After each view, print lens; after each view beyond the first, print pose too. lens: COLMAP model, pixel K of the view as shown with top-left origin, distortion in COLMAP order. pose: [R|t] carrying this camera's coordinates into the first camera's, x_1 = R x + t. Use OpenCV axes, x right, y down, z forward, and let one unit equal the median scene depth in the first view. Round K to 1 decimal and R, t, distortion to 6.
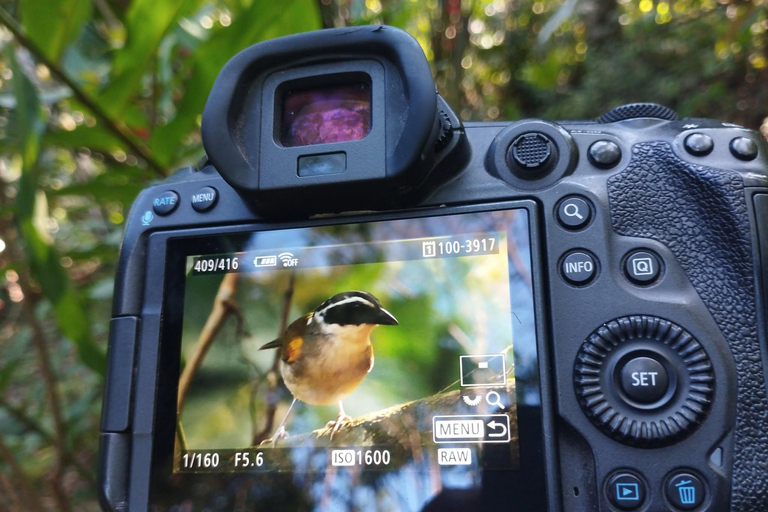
lens RADIAL K [[716.8, 0, 384.0], [0, 716.8, 256.0], [0, 0, 1]] dist [0.054604, -0.003800]
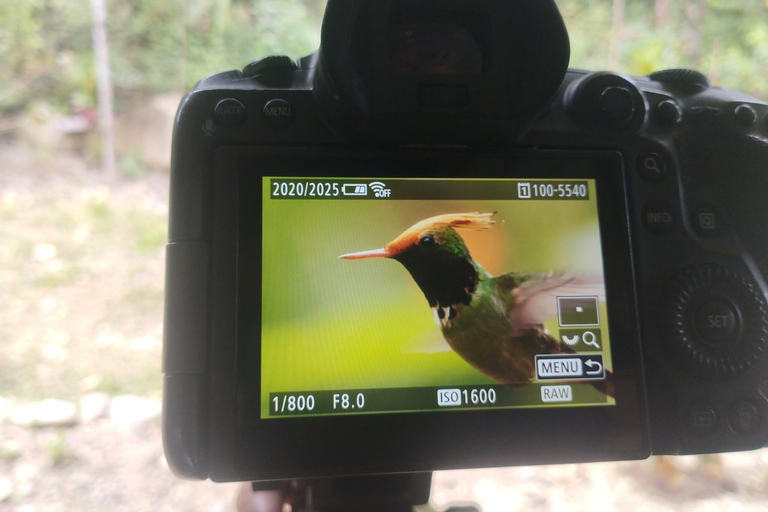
lens RADIAL K [[716.8, 0, 384.0], [0, 716.8, 256.0], [0, 0, 1]] dist [0.054604, -0.003800]
pose [[0.935424, 0.047297, 0.350351, -0.487930], [-0.070394, 0.996085, 0.053480, 0.043816], [-0.346450, -0.074689, 0.935090, 0.134424]]
